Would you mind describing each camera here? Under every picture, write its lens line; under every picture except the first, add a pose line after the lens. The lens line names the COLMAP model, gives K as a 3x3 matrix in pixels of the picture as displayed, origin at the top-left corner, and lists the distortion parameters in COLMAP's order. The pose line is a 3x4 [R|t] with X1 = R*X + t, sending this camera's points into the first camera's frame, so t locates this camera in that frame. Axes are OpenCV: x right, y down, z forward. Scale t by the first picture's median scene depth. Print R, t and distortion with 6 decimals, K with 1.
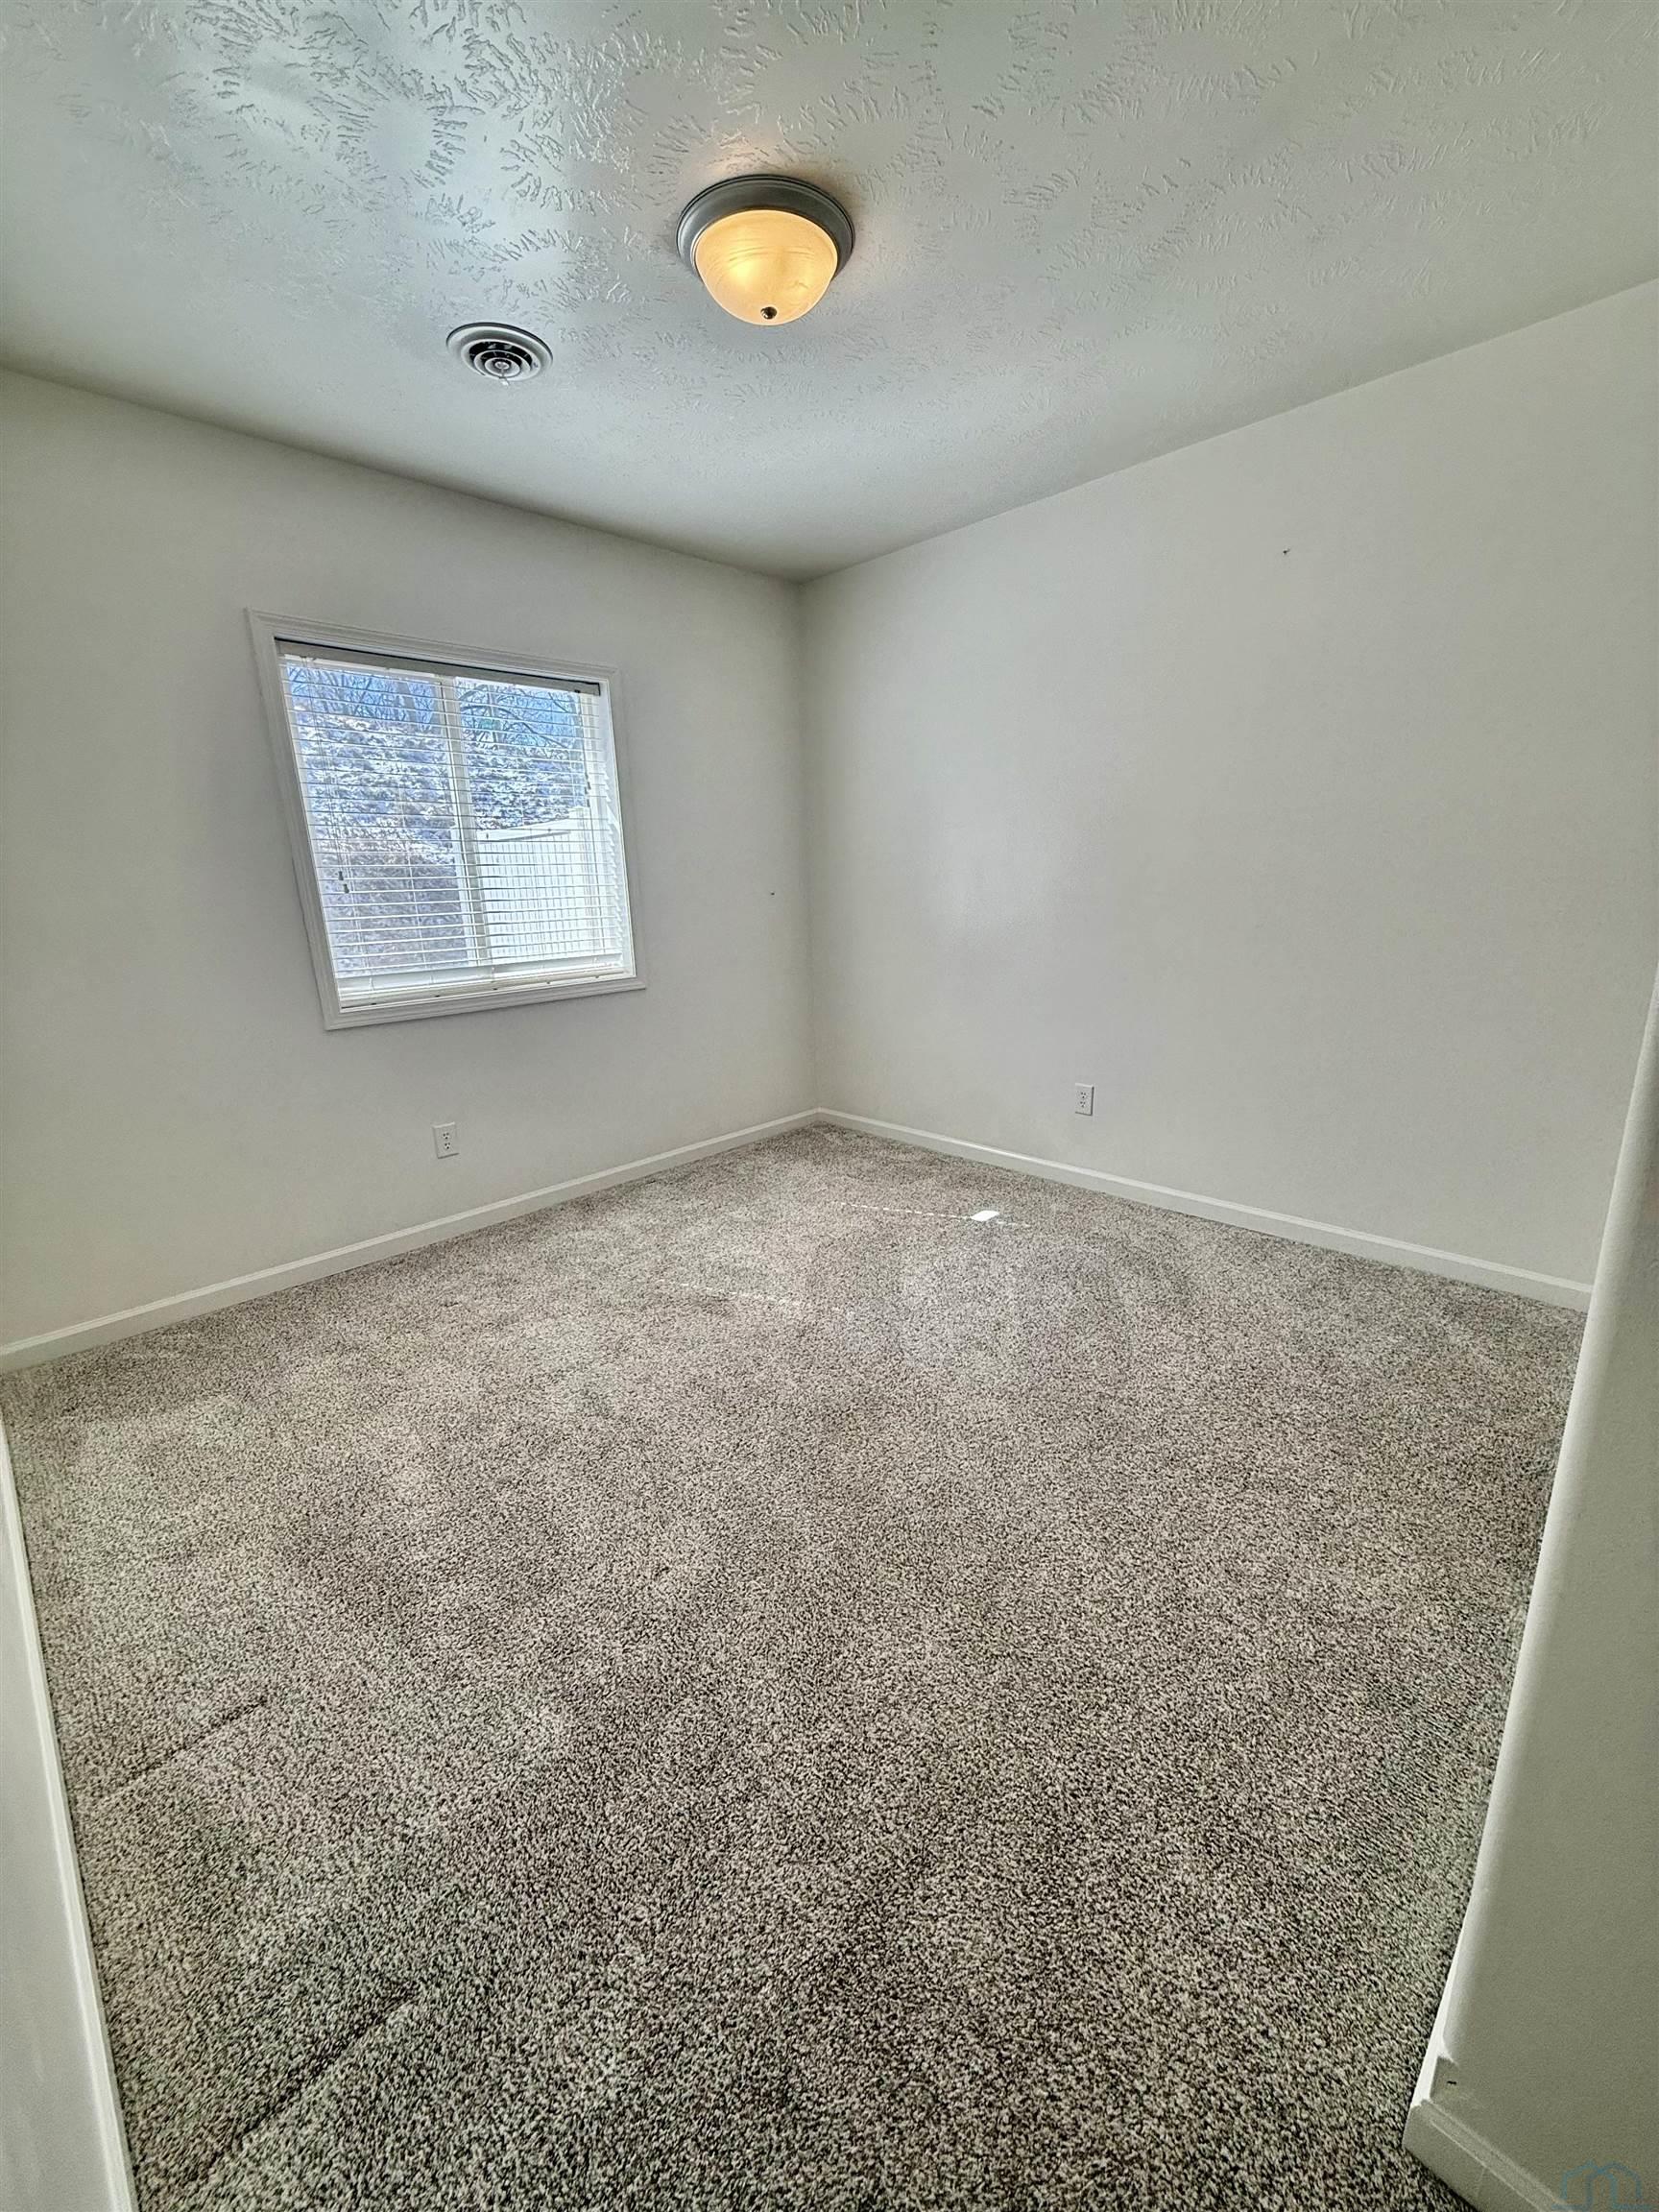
lens RADIAL K [[877.5, 0, 828.5], [0, 877.5, 1117.4], [0, 0, 1]] dist [0.000305, 0.000016]
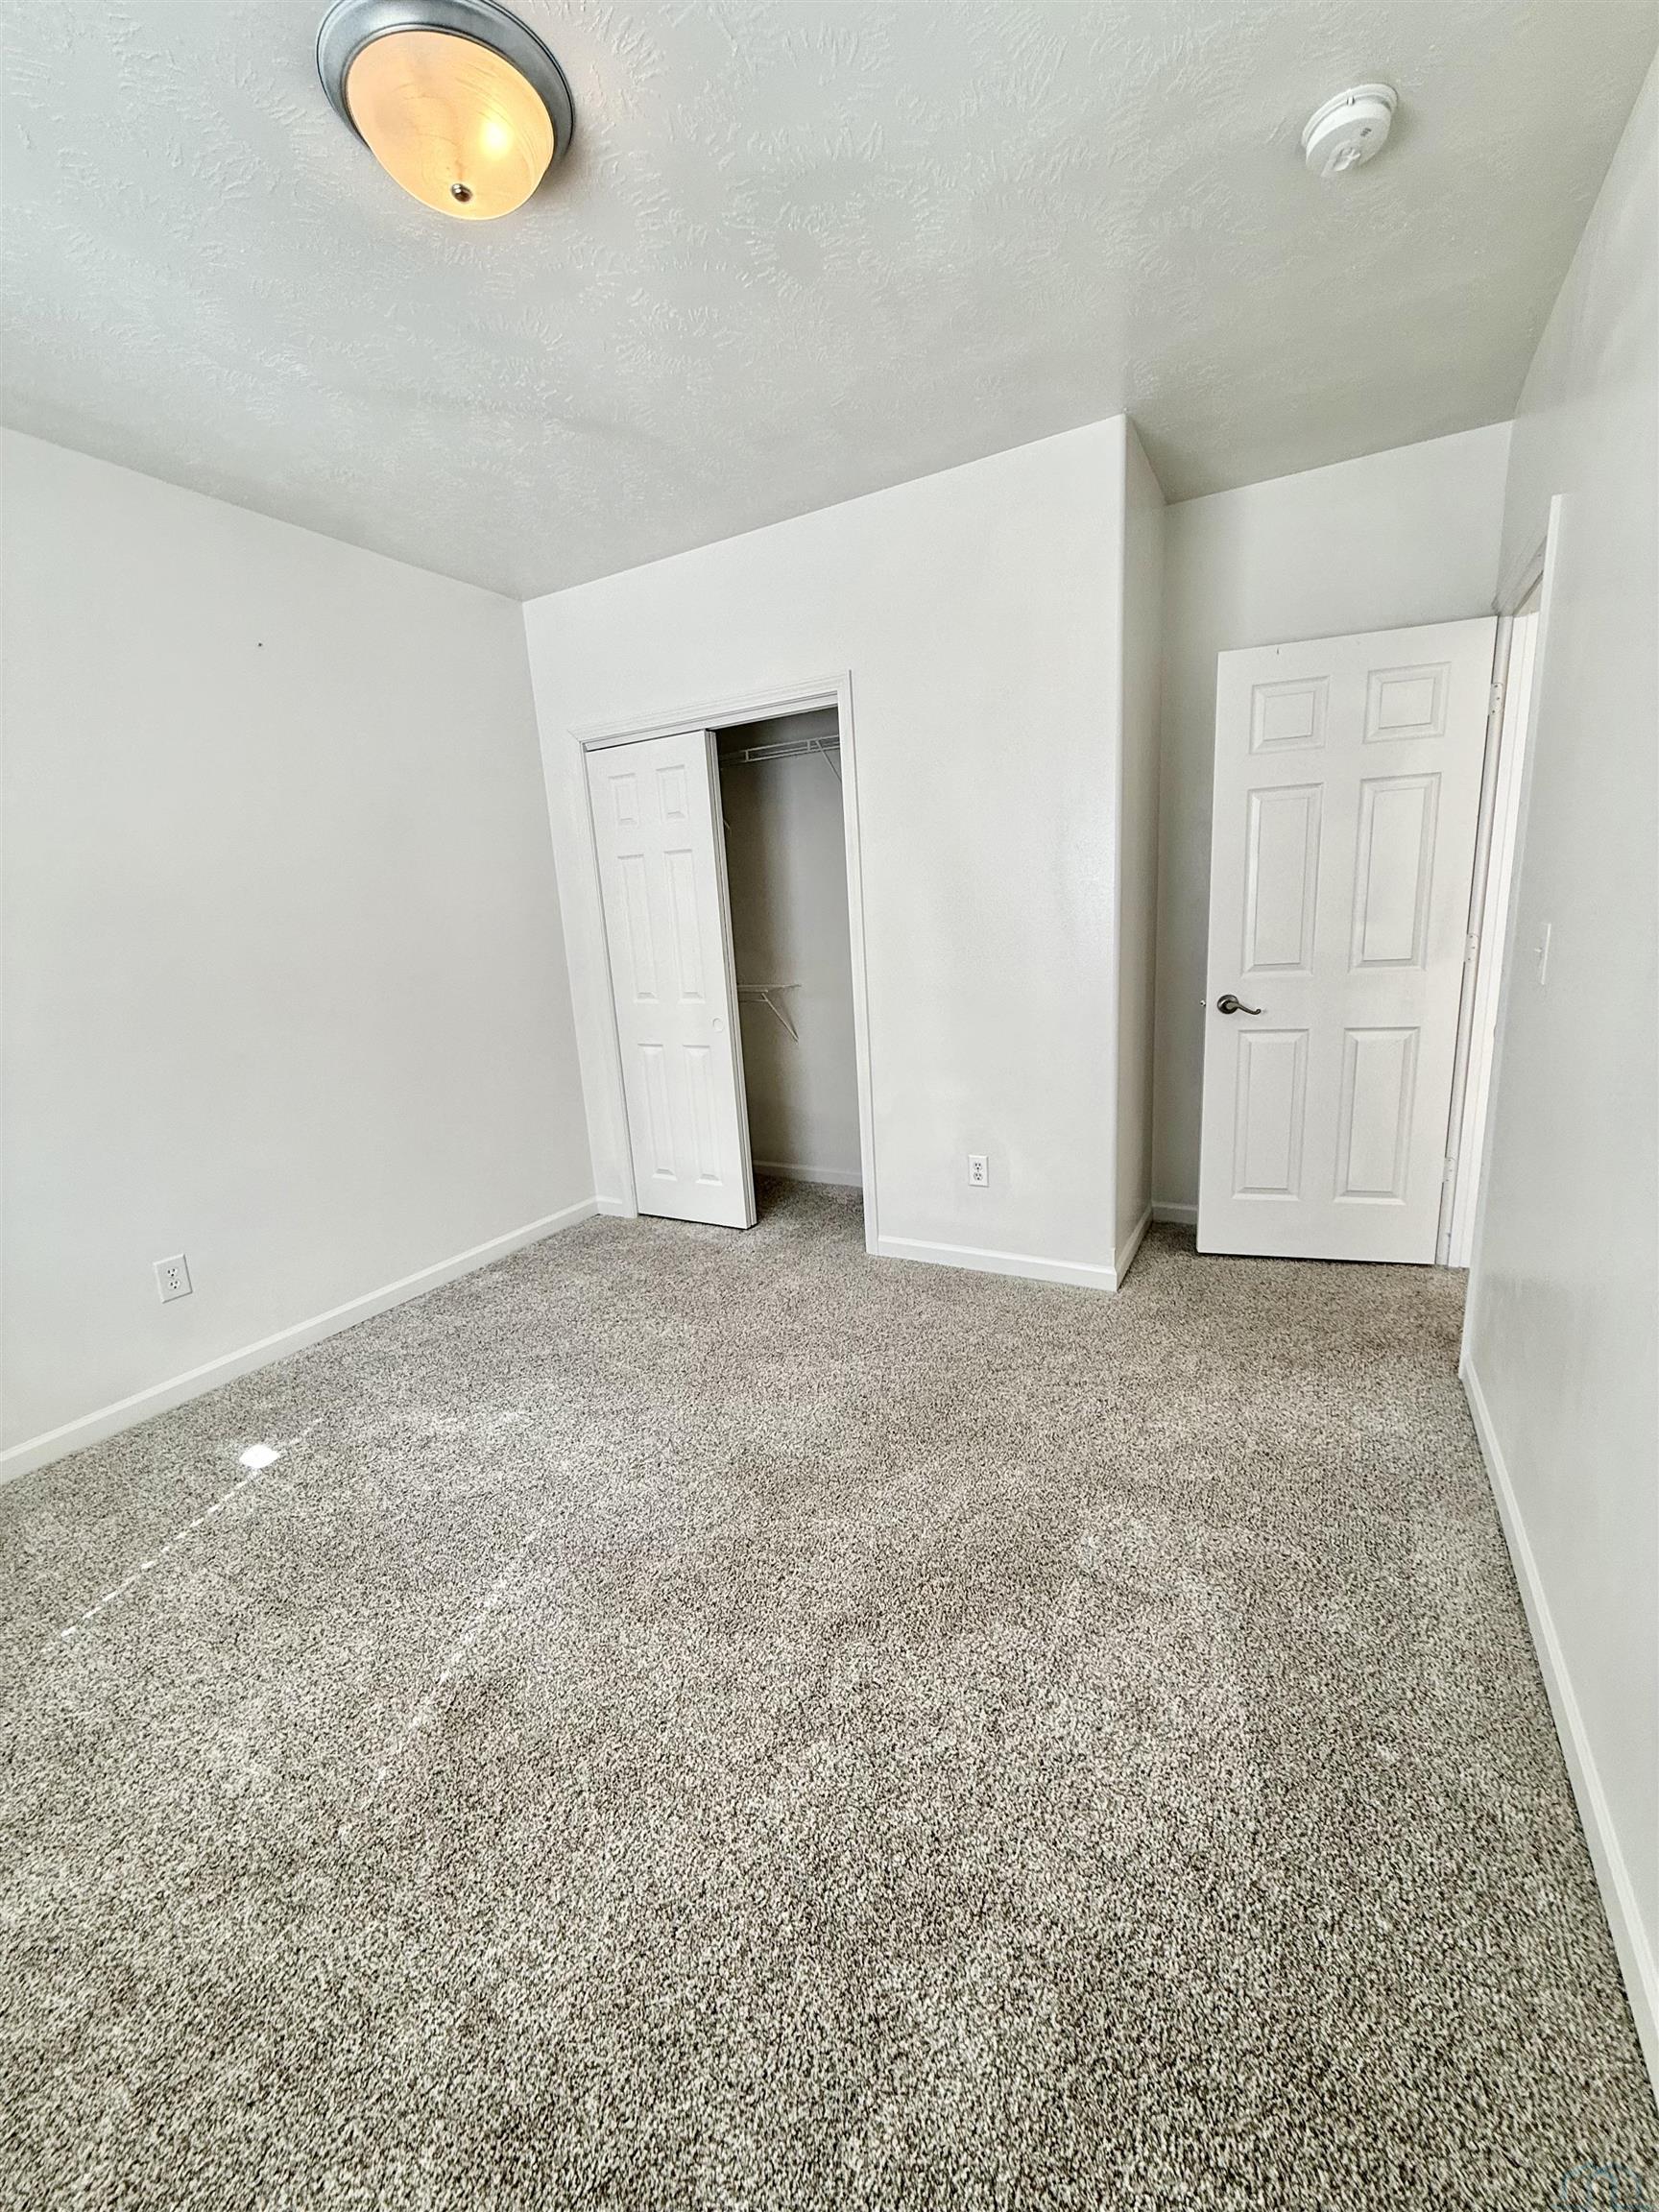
lens RADIAL K [[877.5, 0, 830.6], [0, 877.5, 1105.4], [0, 0, 1]] dist [0.000305, 0.000016]
pose [[-0.263281, -0.164458, 0.950598, -0.831991], [0.329552, 0.910755, 0.248839, -0.244373], [-0.906685, 0.378787, -0.185587, 0.958057]]
